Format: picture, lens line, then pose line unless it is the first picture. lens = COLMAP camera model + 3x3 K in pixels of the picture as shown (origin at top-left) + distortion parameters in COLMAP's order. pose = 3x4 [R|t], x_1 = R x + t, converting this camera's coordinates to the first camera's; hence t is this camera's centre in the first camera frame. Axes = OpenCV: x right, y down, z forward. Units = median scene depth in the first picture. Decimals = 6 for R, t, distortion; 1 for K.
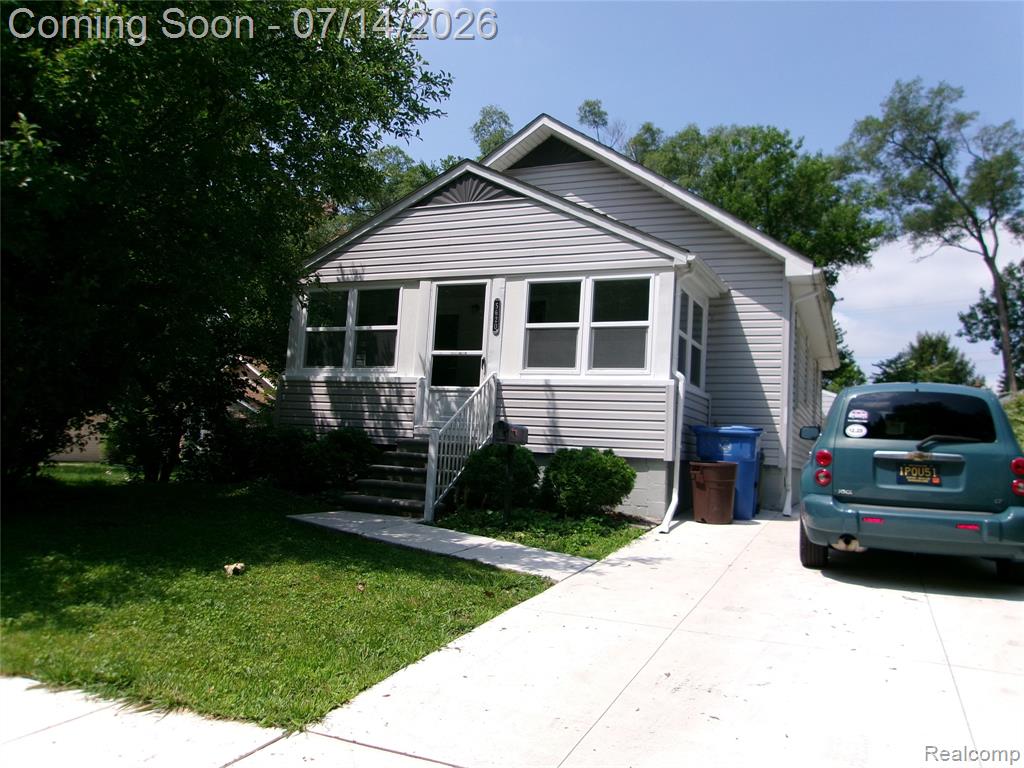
lens RADIAL K [[788.1, 0, 512.0], [0, 788.1, 384.0], [0, 0, 1]] dist [-0.053932, 0.077713]
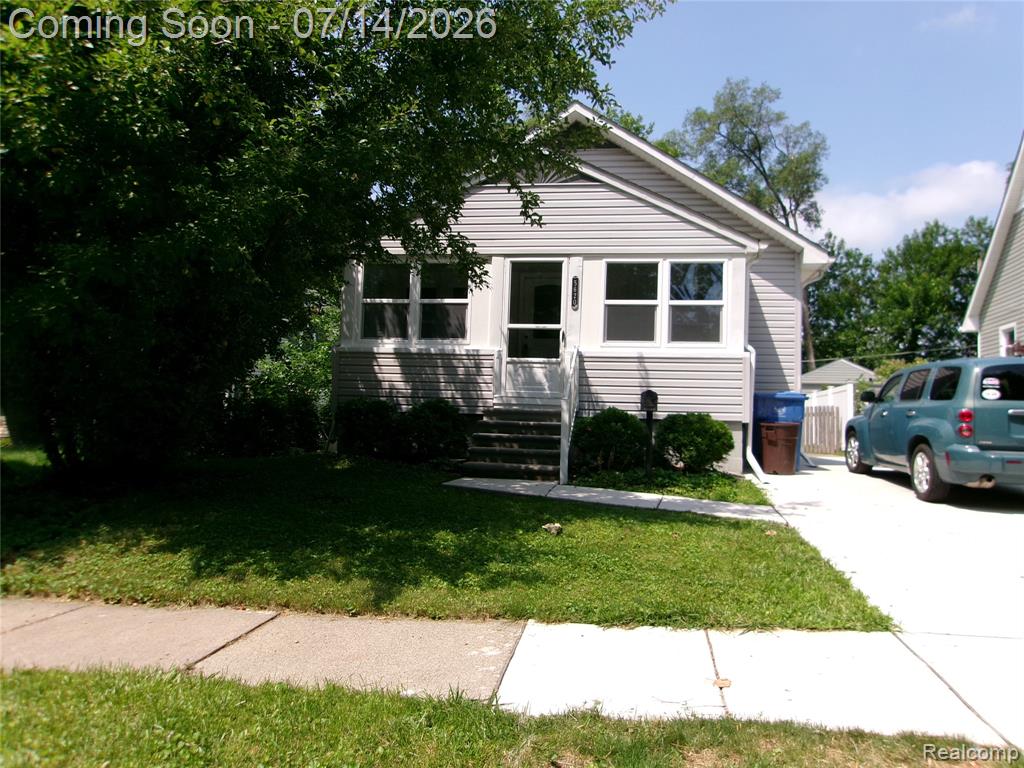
lens RADIAL K [[788.1, 0, 512.0], [0, 788.1, 384.0], [0, 0, 1]] dist [-0.053932, 0.077713]
pose [[0.965070, -0.010345, 0.261786, -0.384292], [-0.000397, 0.999161, 0.040947, -0.005457], [-0.261990, -0.039620, 0.964257, -0.018578]]
